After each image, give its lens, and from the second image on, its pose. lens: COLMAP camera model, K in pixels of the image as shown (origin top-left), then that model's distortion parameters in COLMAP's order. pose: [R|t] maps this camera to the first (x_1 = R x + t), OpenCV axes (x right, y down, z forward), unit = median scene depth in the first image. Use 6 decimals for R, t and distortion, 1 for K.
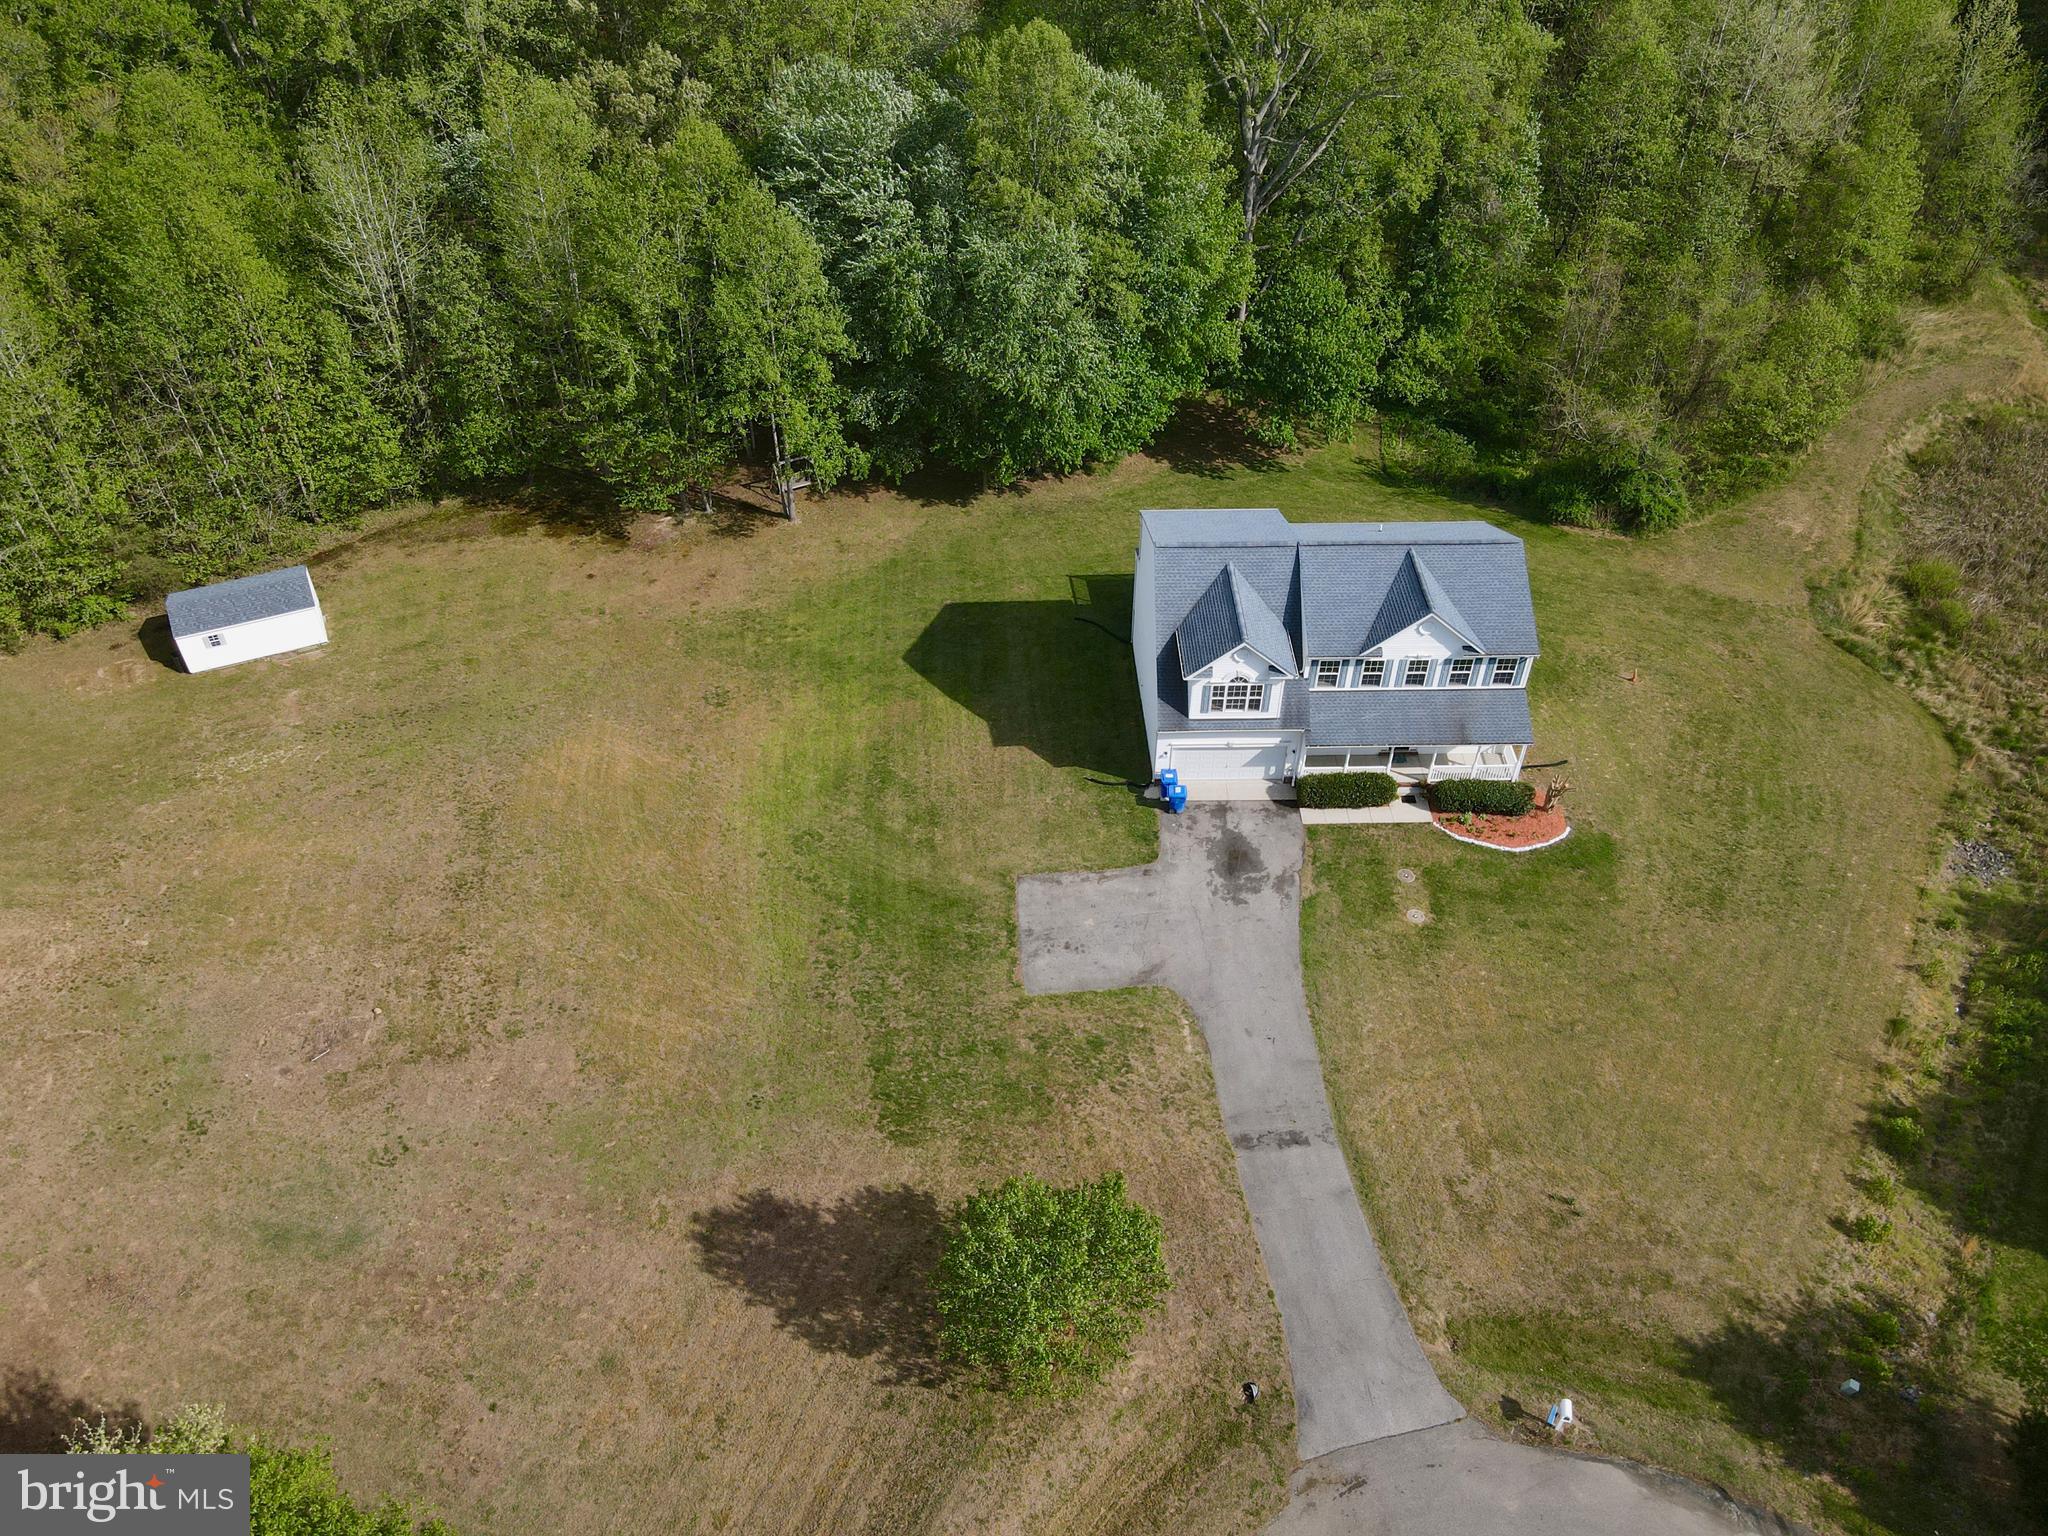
lens RADIAL K [[1504.2, 0, 1024.0], [0, 1504.2, 768.0], [0, 0, 1]] dist [0.012638, 0.007491]
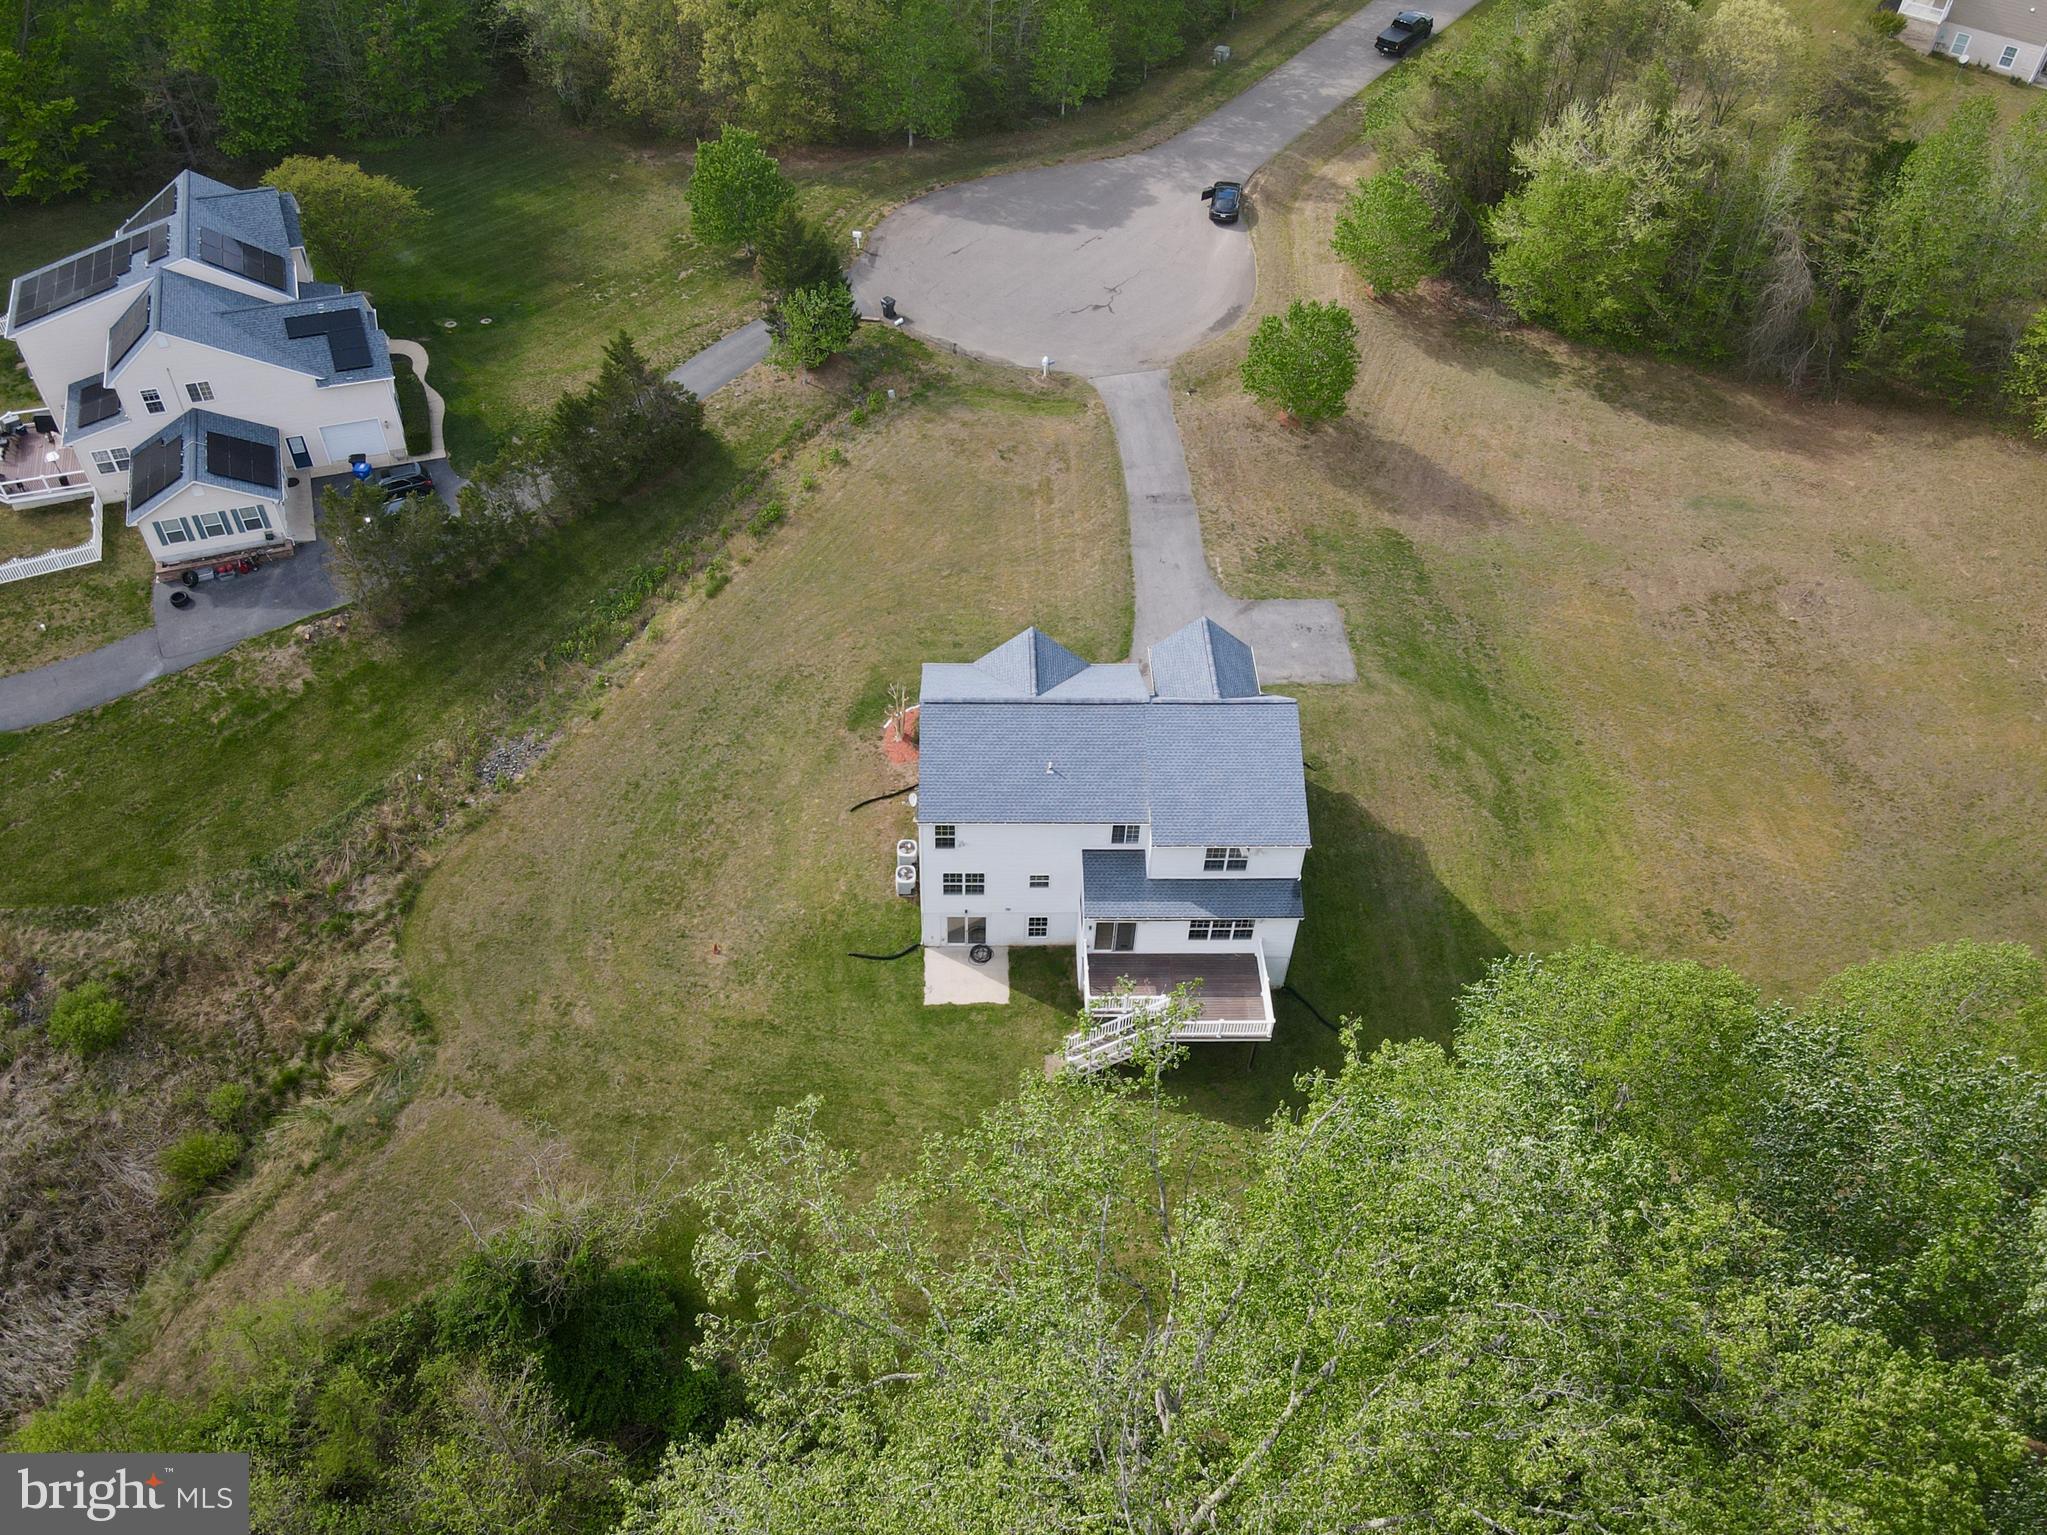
lens RADIAL K [[1589.7, 0, 1023.5], [0, 1589.7, 767.5], [0, 0, 1]] dist [0.004618, 0.009530]
pose [[-0.999777, -0.009599, -0.018792, 0.289860], [-0.018958, 0.017455, 0.999668, -1.212015], [-0.009268, 0.999802, -0.017633, 1.090889]]
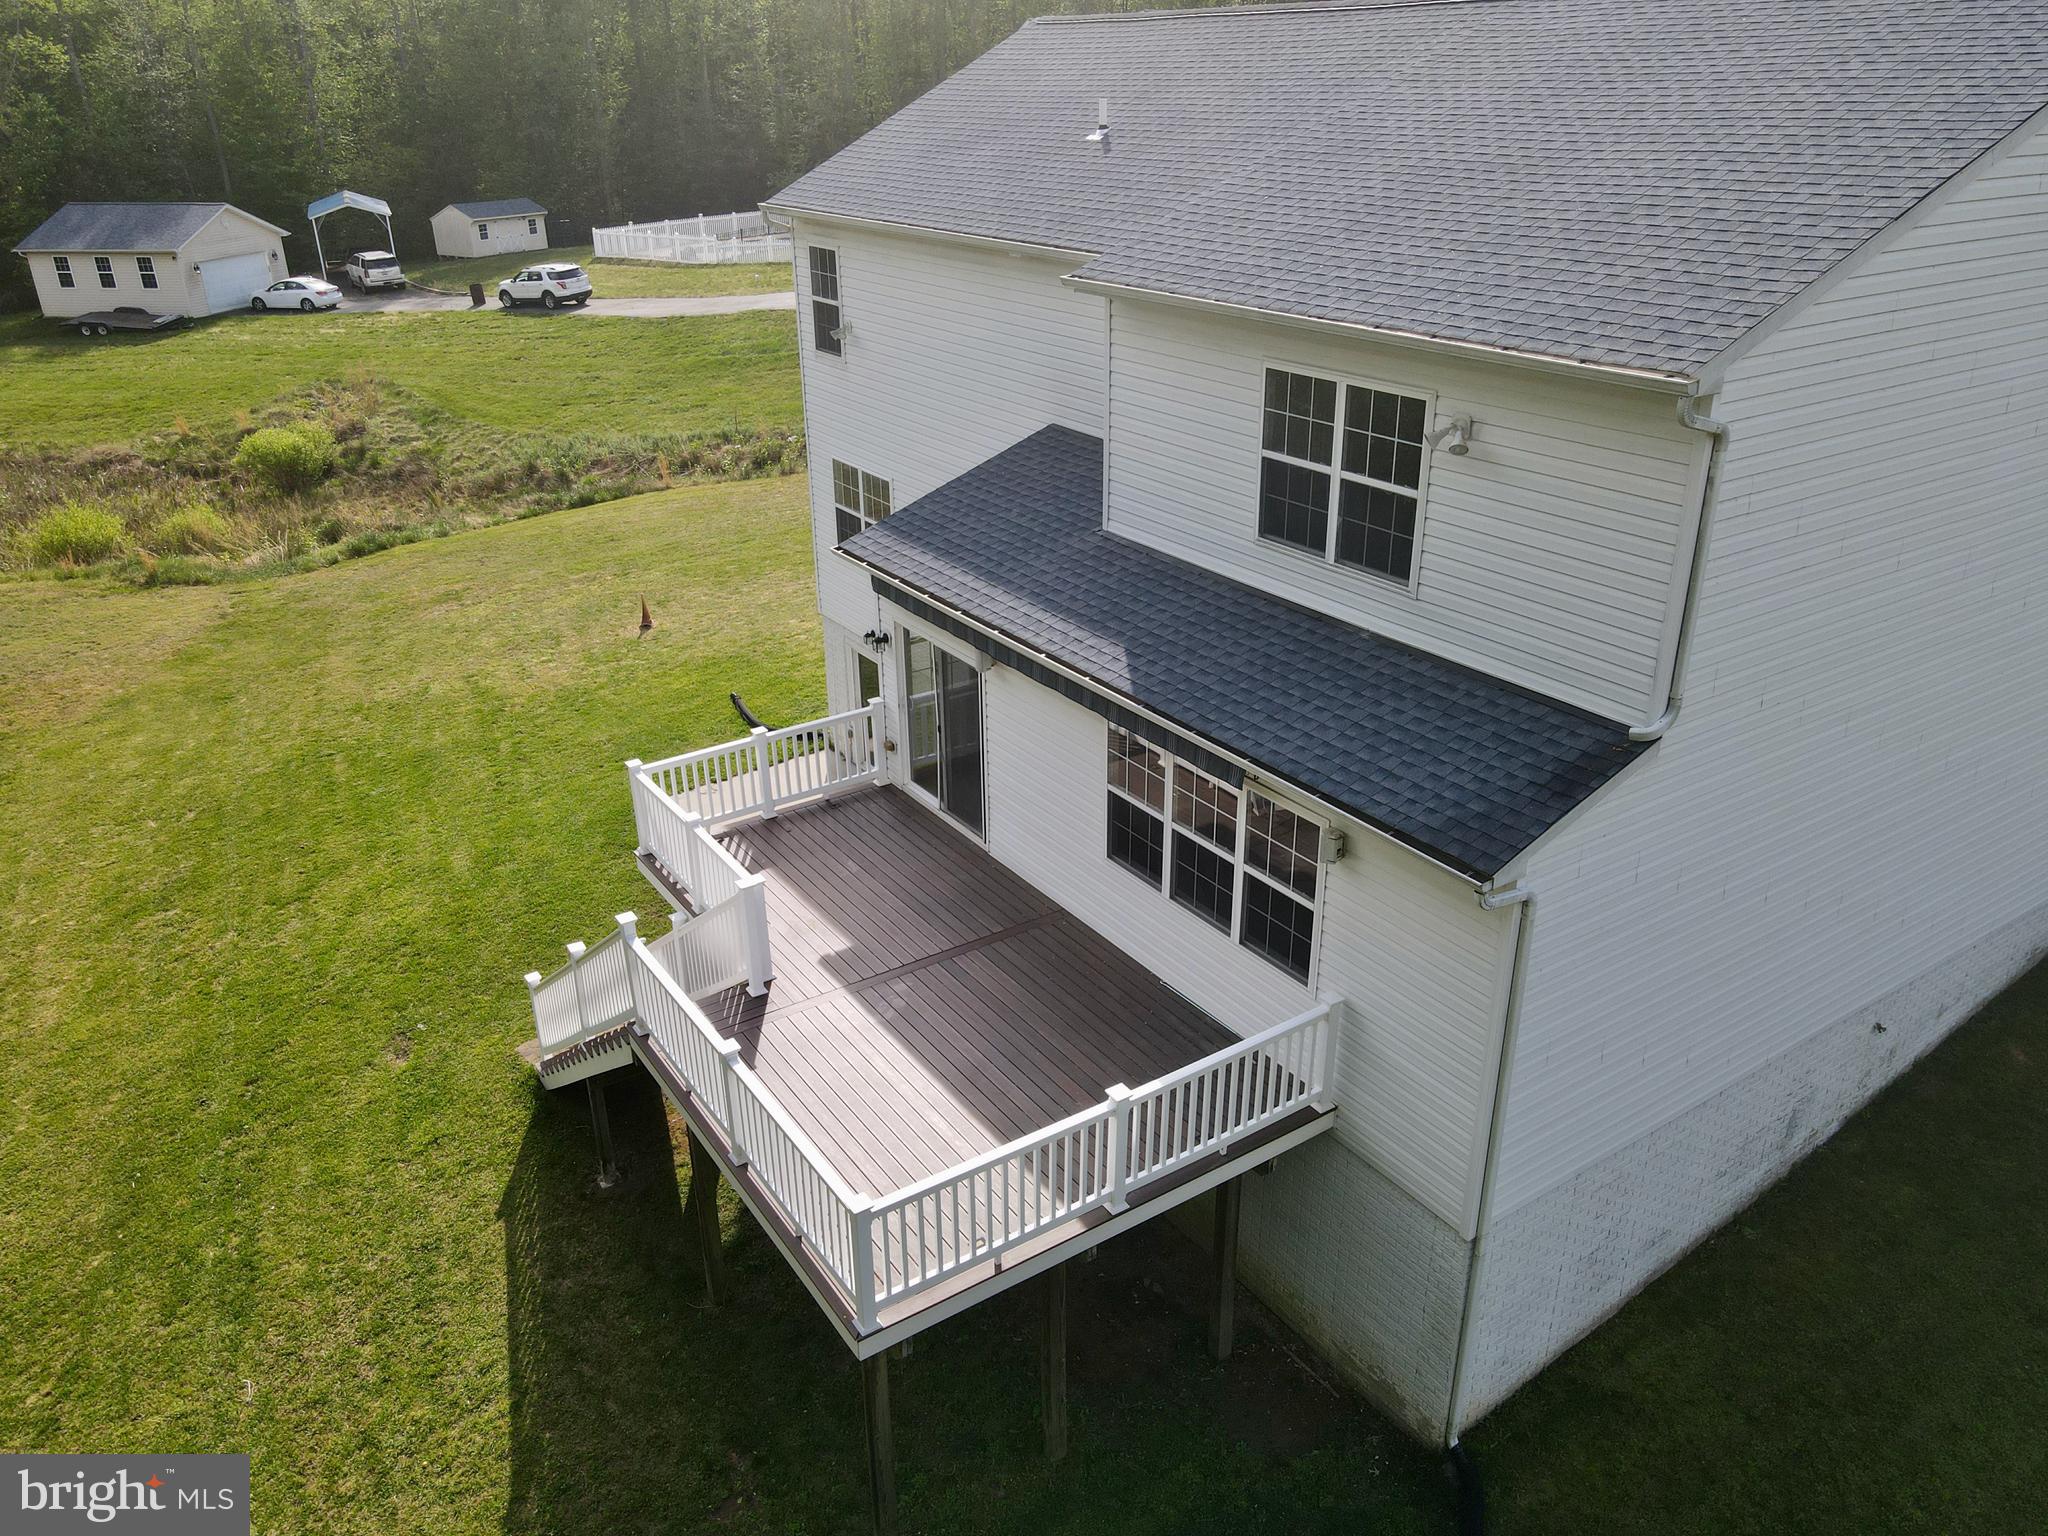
lens RADIAL K [[1504.2, 0, 1024.0], [0, 1504.2, 768.0], [0, 0, 1]] dist [0.012638, 0.007491]
pose [[-0.538293, -0.344457, 0.769149, -0.005416], [0.586439, 0.502354, 0.635397, -0.300758], [-0.605252, 0.793089, -0.068411, 1.199356]]
